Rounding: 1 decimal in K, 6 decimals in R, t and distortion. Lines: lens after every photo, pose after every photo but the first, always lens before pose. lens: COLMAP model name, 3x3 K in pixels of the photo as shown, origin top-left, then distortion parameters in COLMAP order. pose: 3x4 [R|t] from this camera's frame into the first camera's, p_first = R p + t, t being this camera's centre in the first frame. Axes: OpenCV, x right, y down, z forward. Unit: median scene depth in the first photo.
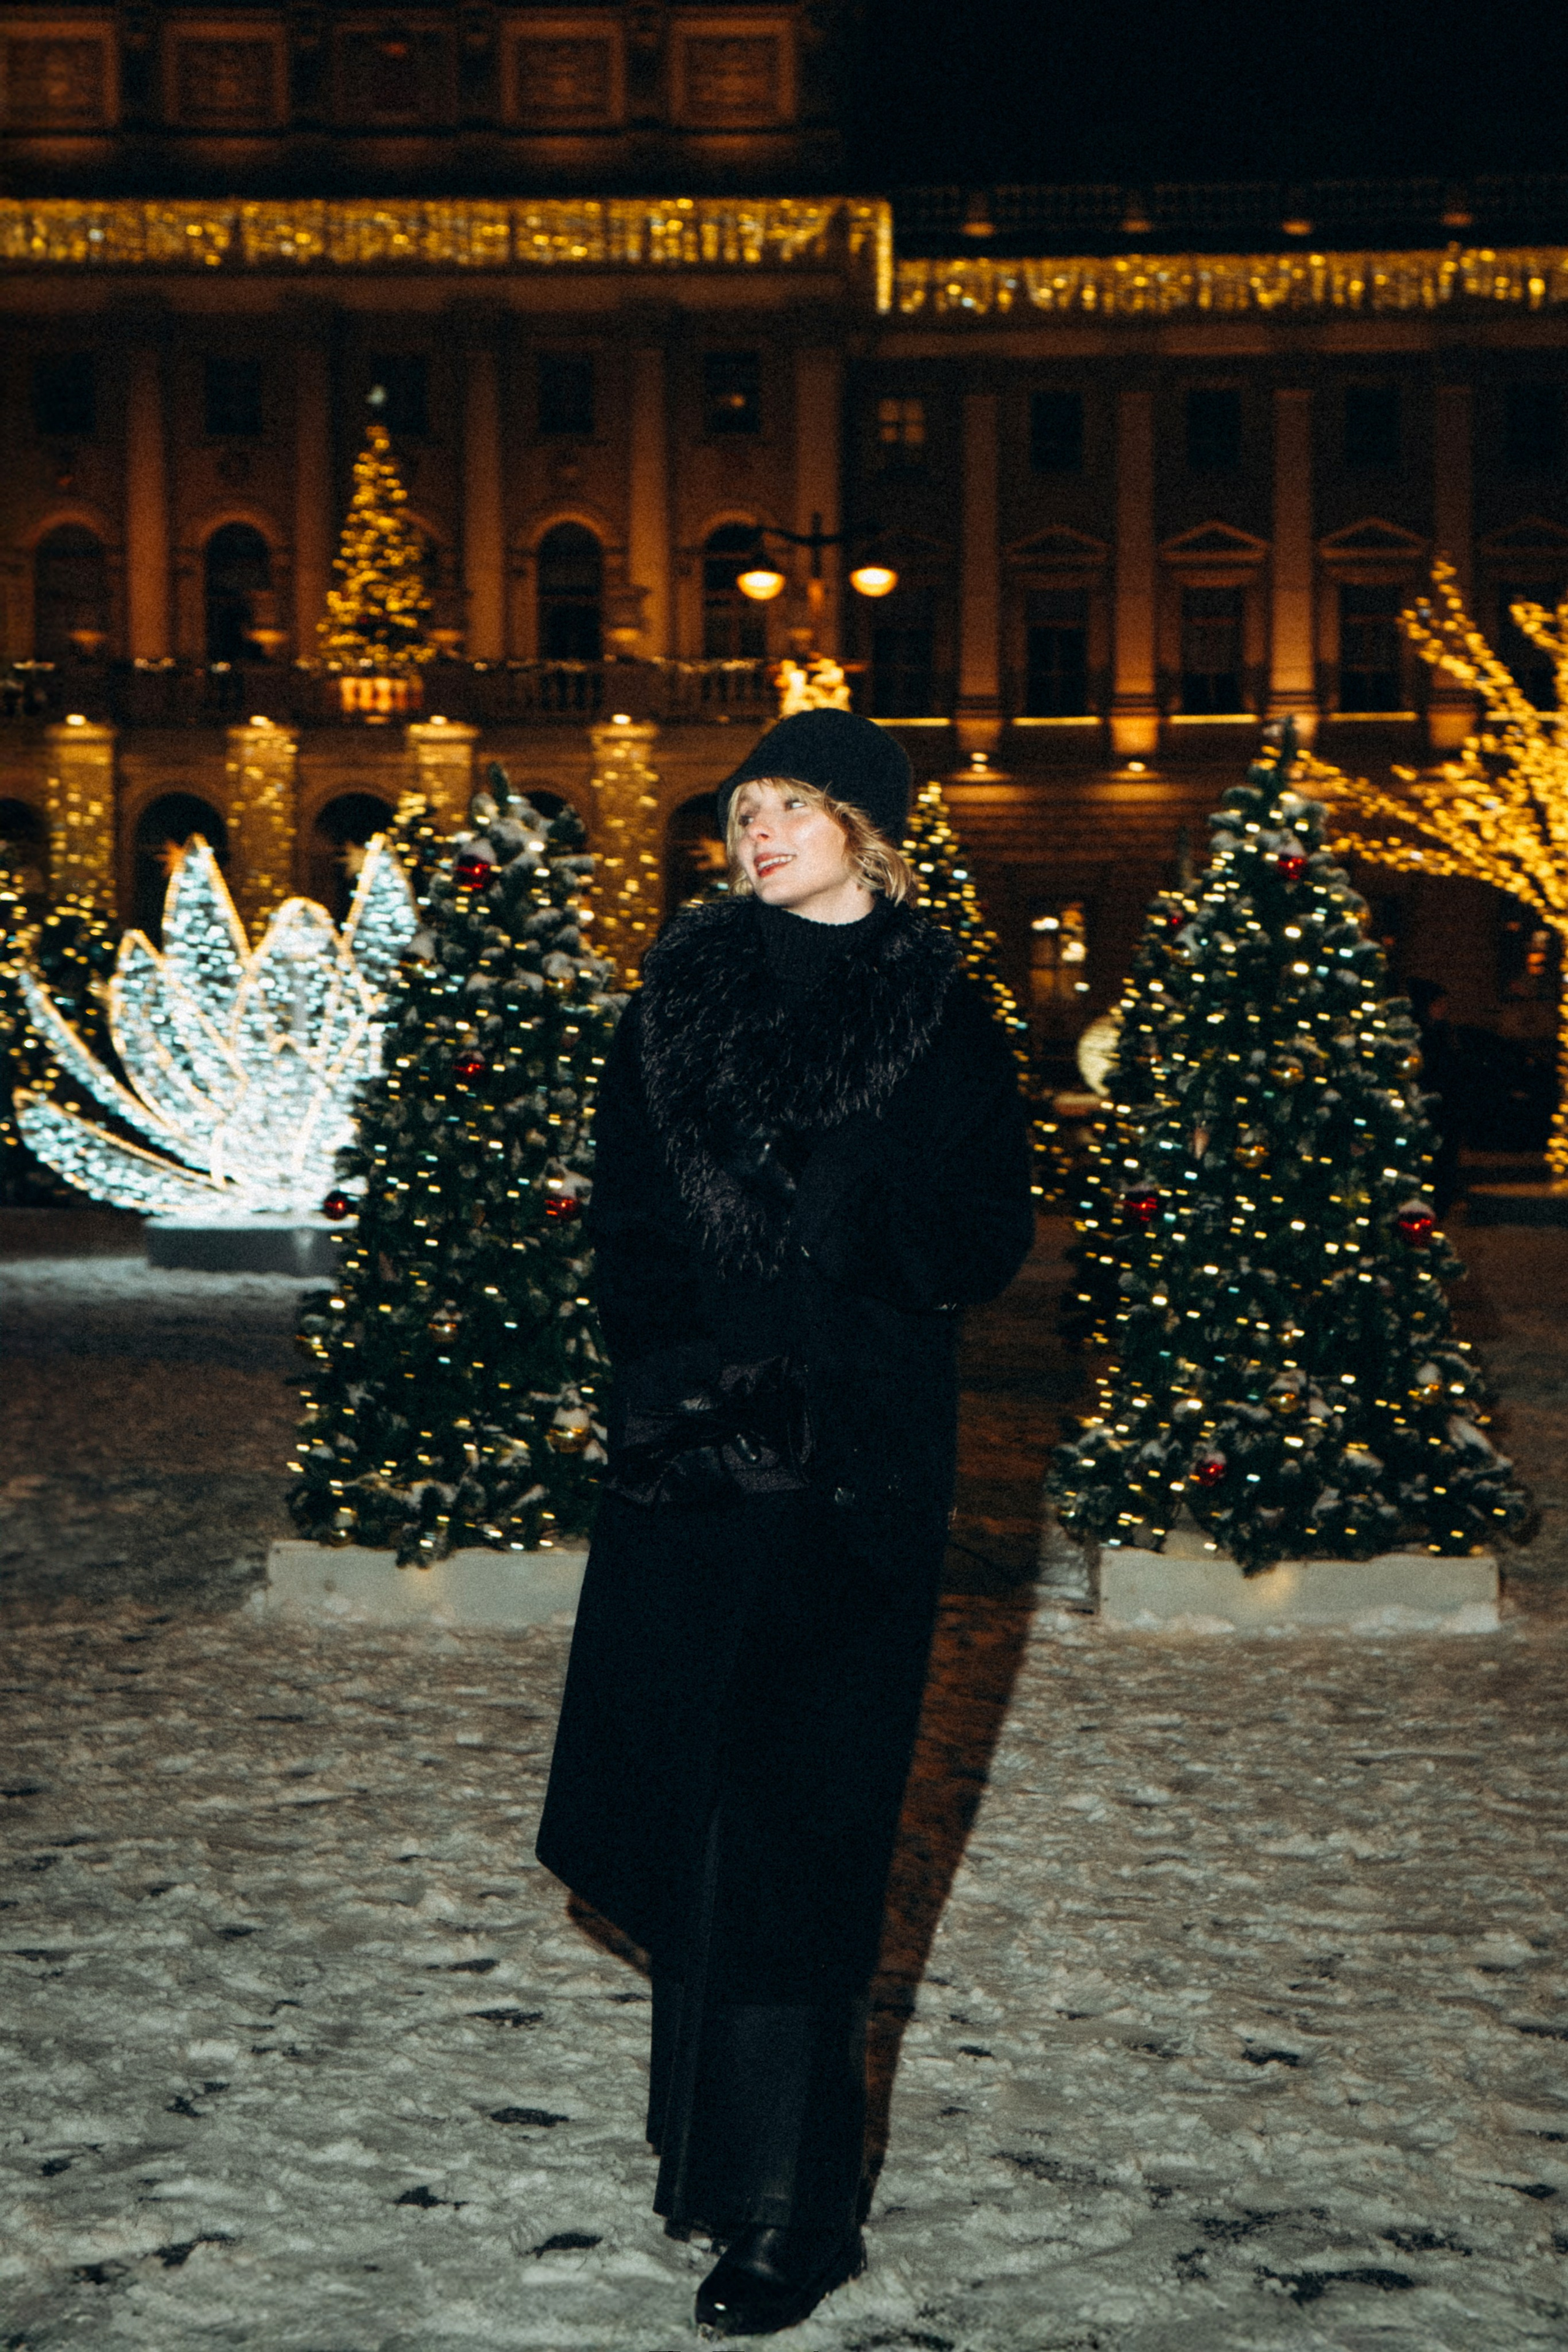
lens RADIAL K [[3899.2, 0, 789.6], [0, 3899.2, 1170.4], [0, 0, 1]] dist [0.164254, -0.037291]
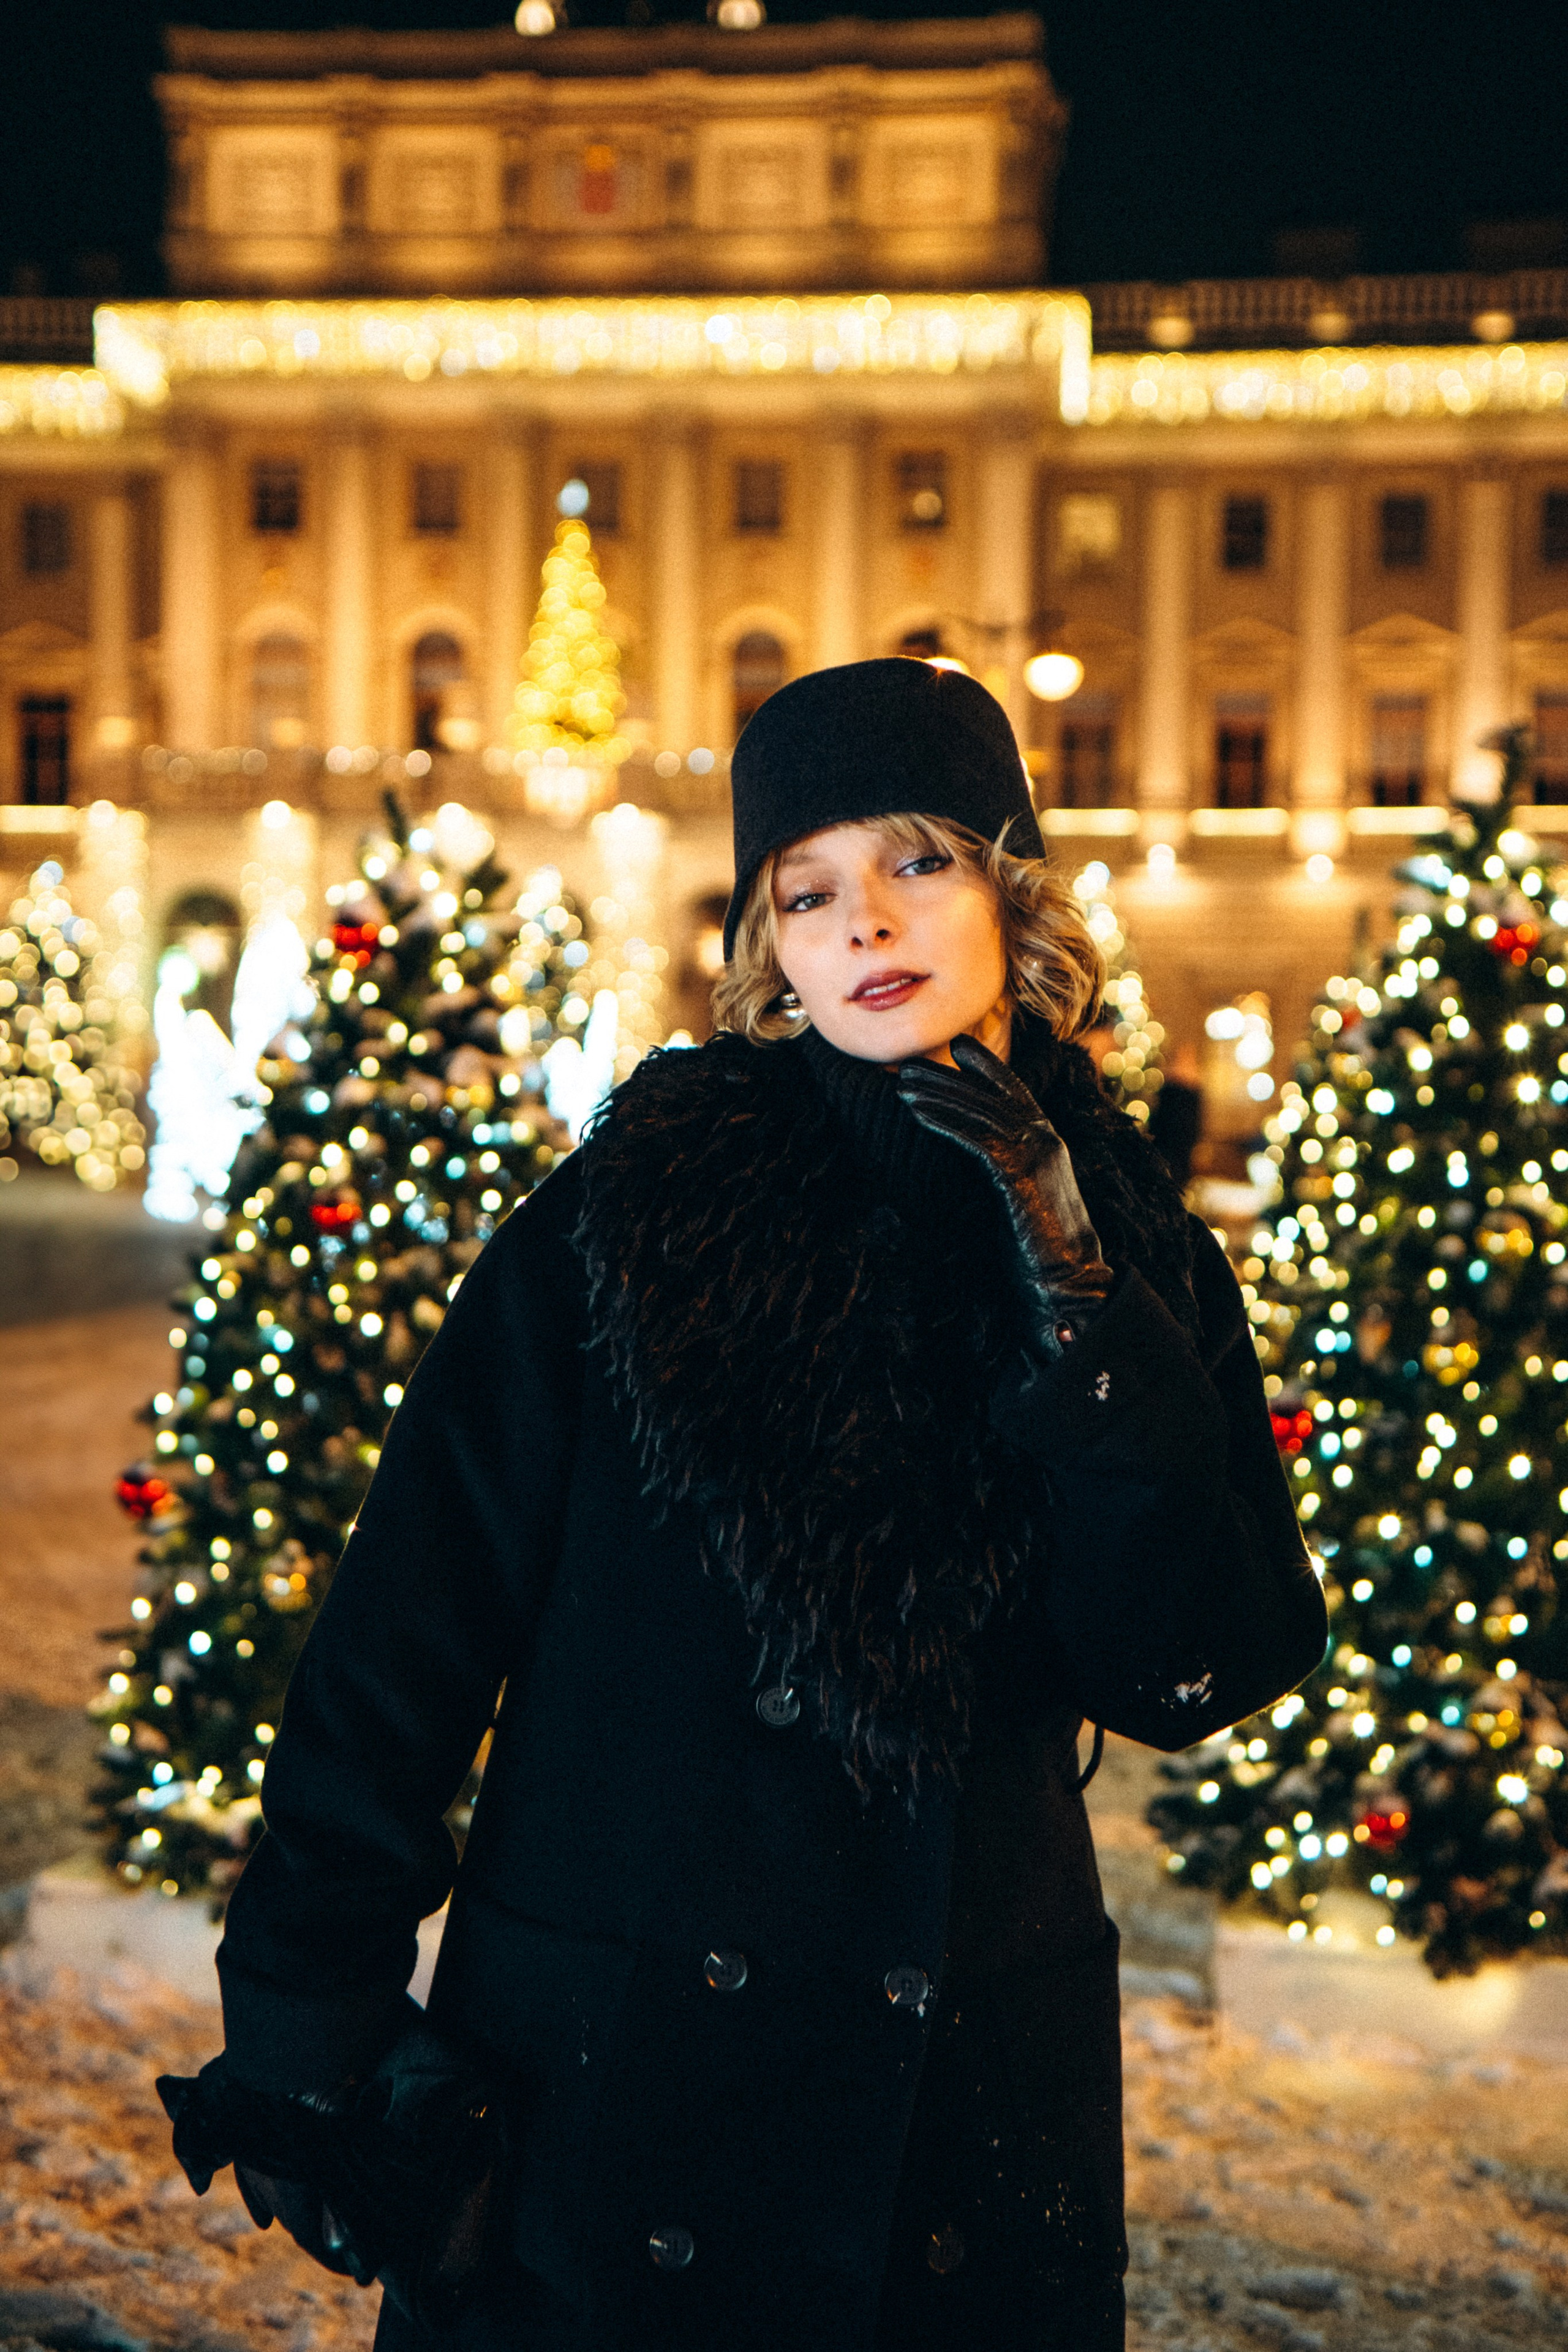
lens RADIAL K [[3259.2, 0, 783.0], [0, 3259.2, 1181.6], [0, 0, 1]] dist [0.094057, 0.551144]
pose [[0.996963, 0.016843, -0.076030, 0.043544], [-0.017816, 0.999768, -0.012143, -0.025663], [0.075808, 0.013461, 0.997032, 0.408043]]
